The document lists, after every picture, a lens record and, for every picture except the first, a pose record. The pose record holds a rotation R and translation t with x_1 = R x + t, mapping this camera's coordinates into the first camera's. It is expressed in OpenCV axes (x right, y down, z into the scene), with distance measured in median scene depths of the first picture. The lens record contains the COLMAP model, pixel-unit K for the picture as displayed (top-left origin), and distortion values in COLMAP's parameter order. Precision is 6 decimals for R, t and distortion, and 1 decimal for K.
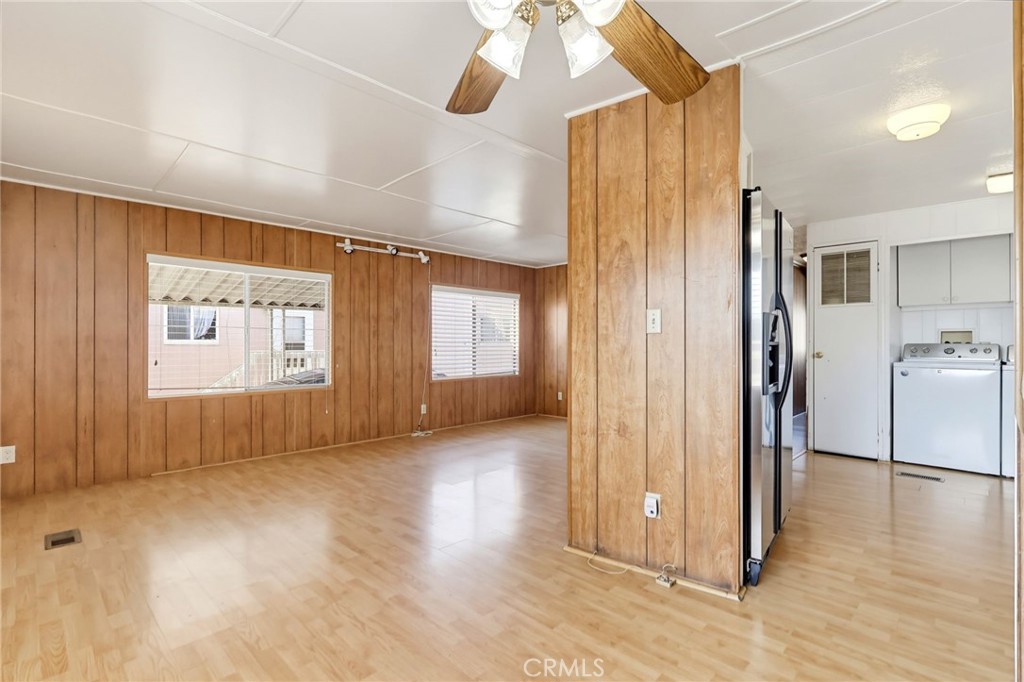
lens RADIAL K [[476.7, 0, 514.3], [0, 476.7, 338.7], [0, 0, 1]] dist [-0.001276, 0.000298]
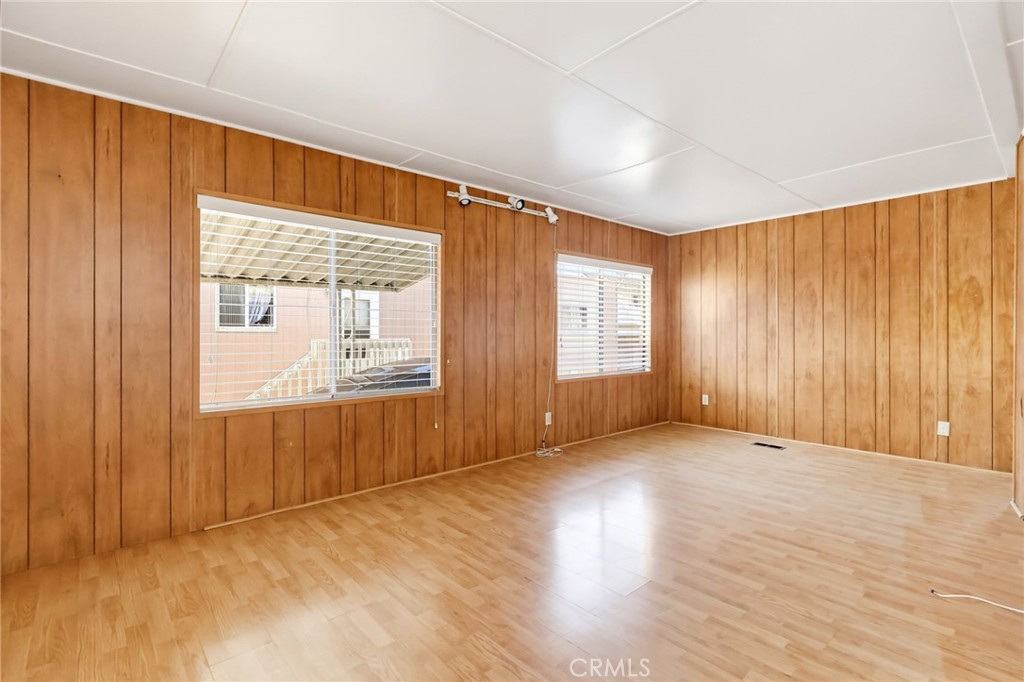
lens RADIAL K [[475.5, 0, 511.7], [0, 475.5, 329.0], [0, 0, 1]] dist [-0.000126, -0.000244]
pose [[0.997523, 0.002185, -0.070305, -0.214260], [-0.001805, 0.999983, 0.005473, 0.002837], [0.070316, -0.005332, 0.997511, 0.274618]]
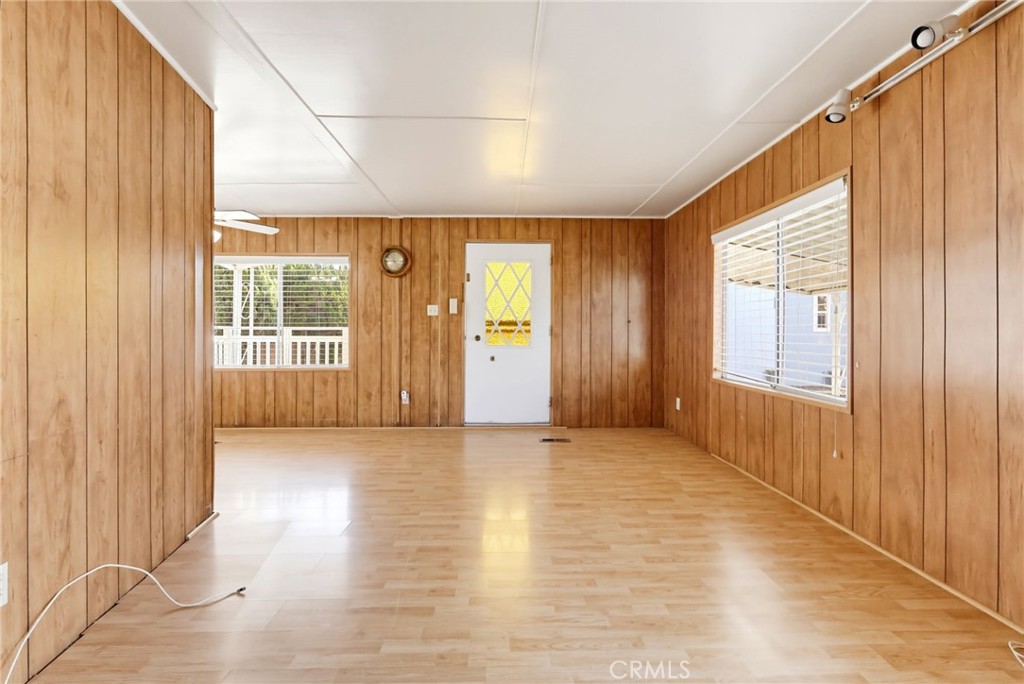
lens RADIAL K [[465.4, 0, 508.2], [0, 465.4, 332.7], [0, 0, 1]] dist [-0.000508, -0.000009]
pose [[-0.688260, 0.003103, -0.725457, 0.186416], [0.009058, 0.999950, -0.004317, 0.022415], [0.725407, -0.009542, -0.688254, 1.018153]]
